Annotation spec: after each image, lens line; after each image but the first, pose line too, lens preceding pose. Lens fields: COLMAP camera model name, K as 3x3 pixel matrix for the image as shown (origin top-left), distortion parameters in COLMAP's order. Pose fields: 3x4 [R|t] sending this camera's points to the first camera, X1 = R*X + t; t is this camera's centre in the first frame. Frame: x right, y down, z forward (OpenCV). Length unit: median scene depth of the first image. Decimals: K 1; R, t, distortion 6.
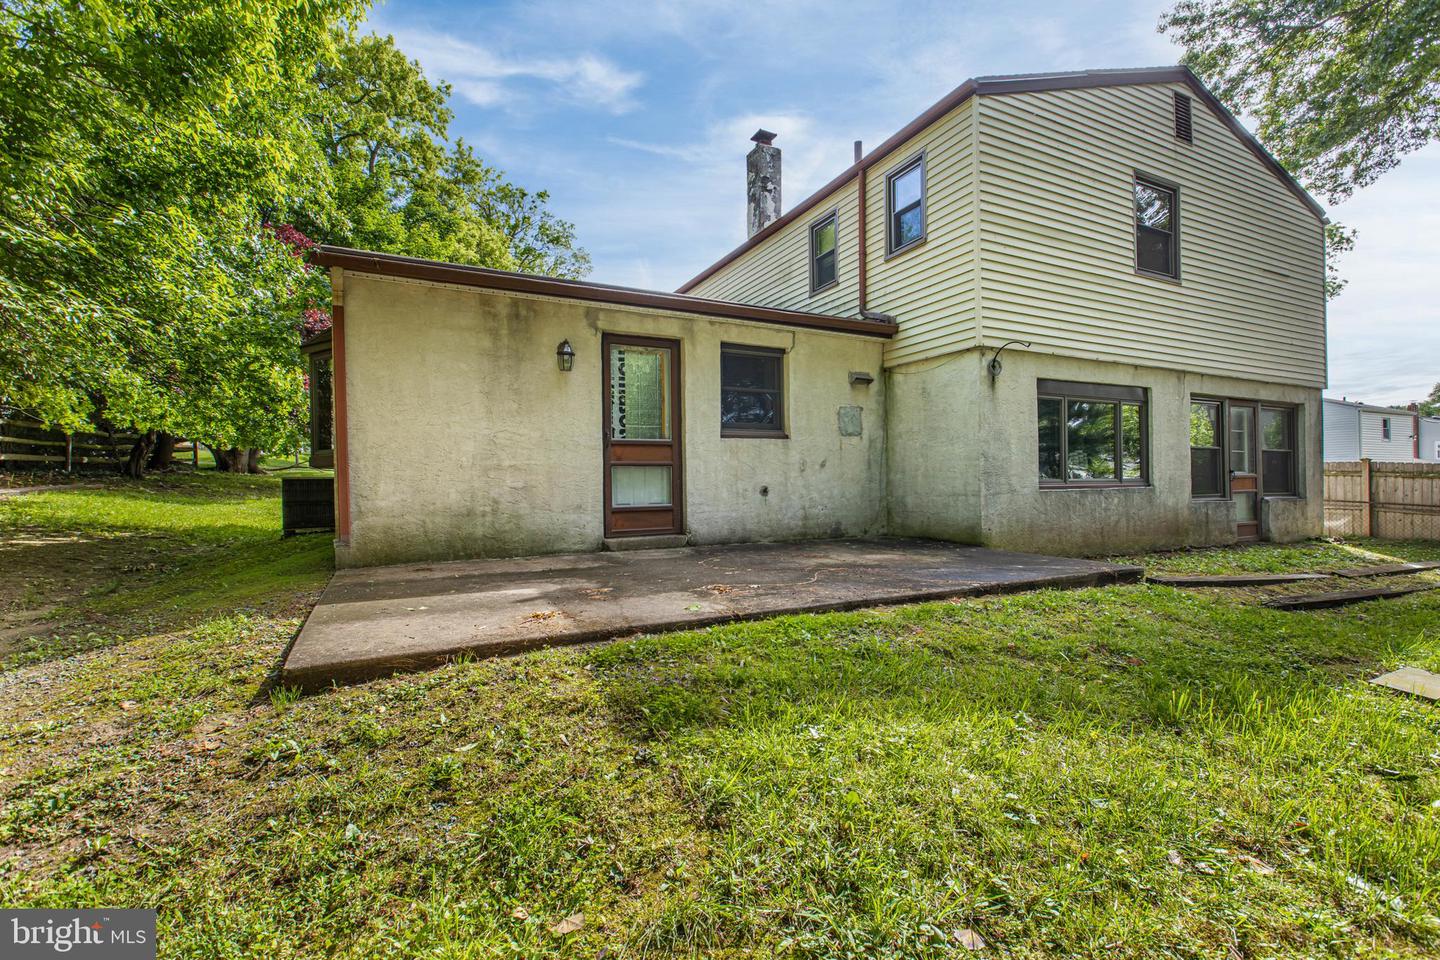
lens RADIAL K [[636.9, 0, 720.0], [0, 636.9, 480.0], [0, 0, 1]] dist [0.001752, 0.000367]
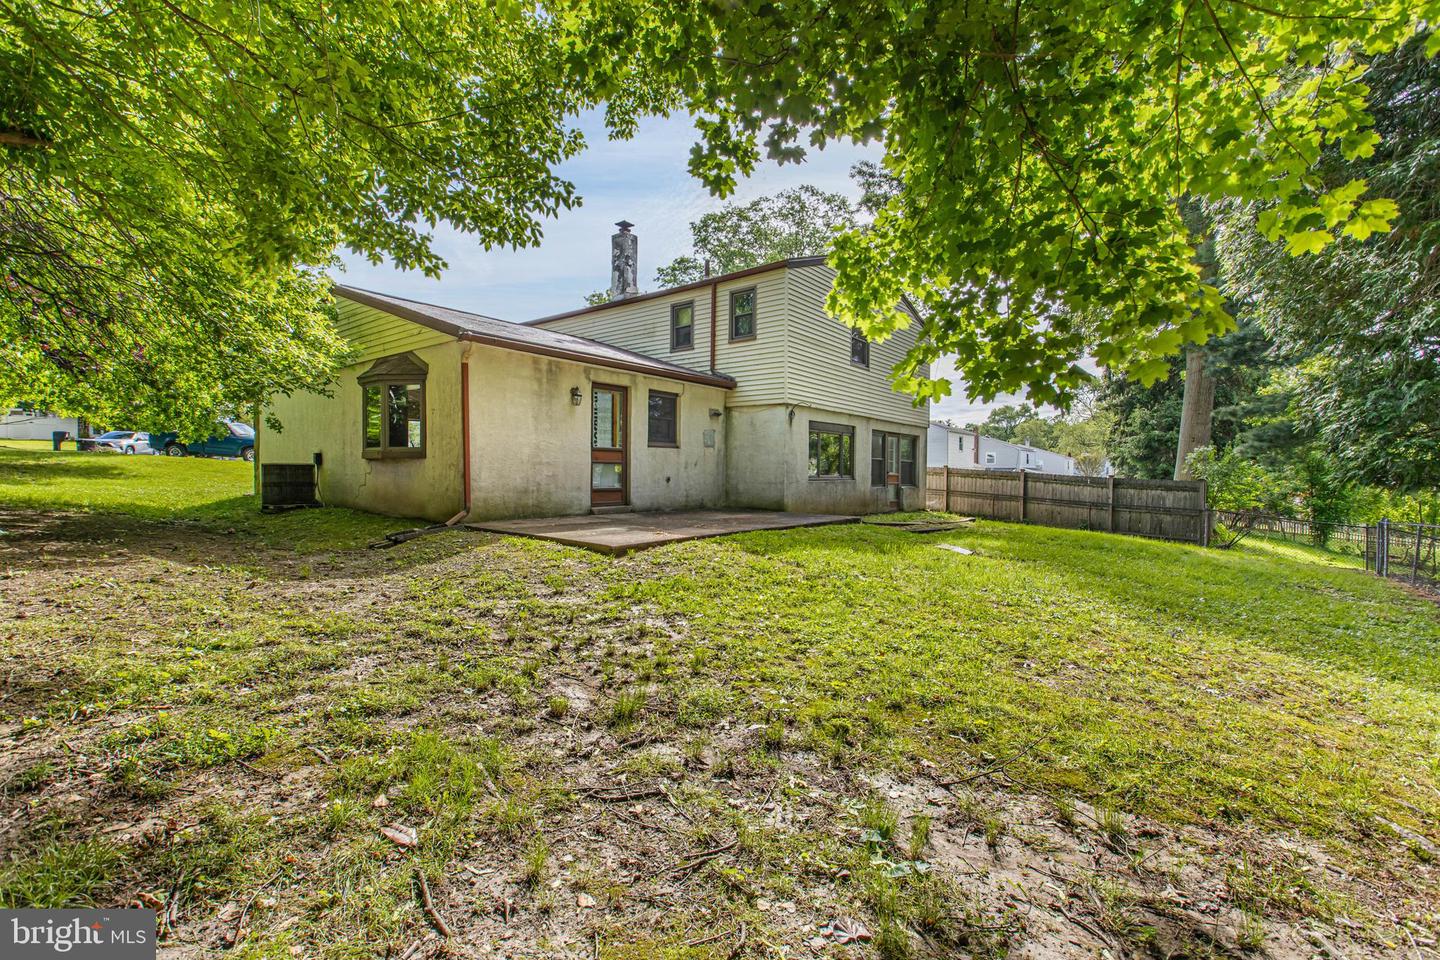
lens RADIAL K [[618.3, 0, 720.0], [0, 618.3, 480.0], [0, 0, 1]] dist [0.000776, 0.000054]
pose [[0.908029, 0.014002, 0.418674, -0.458852], [-0.021350, 0.999689, 0.012873, -0.004703], [-0.418364, -0.020628, 0.908045, -0.496561]]
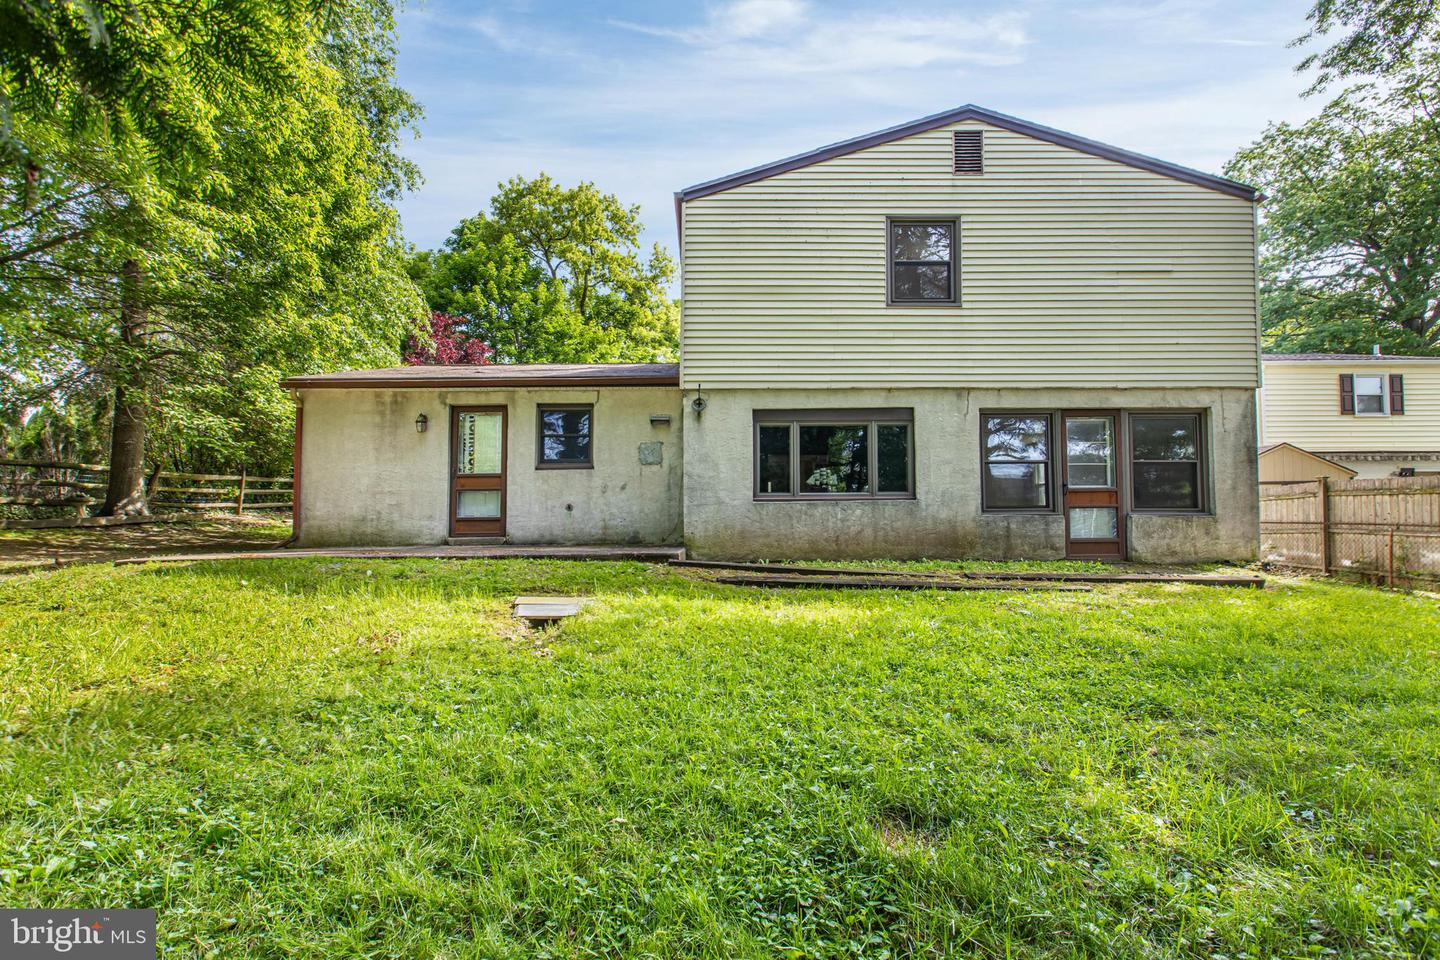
lens RADIAL K [[635.1, 0, 720.0], [0, 635.1, 480.0], [0, 0, 1]] dist [-0.026145, -0.000027]
pose [[0.904834, -0.036078, -0.424233, 0.896939], [0.004955, 0.997228, -0.074239, 0.058377], [0.425736, 0.065072, 0.902505, -0.095805]]
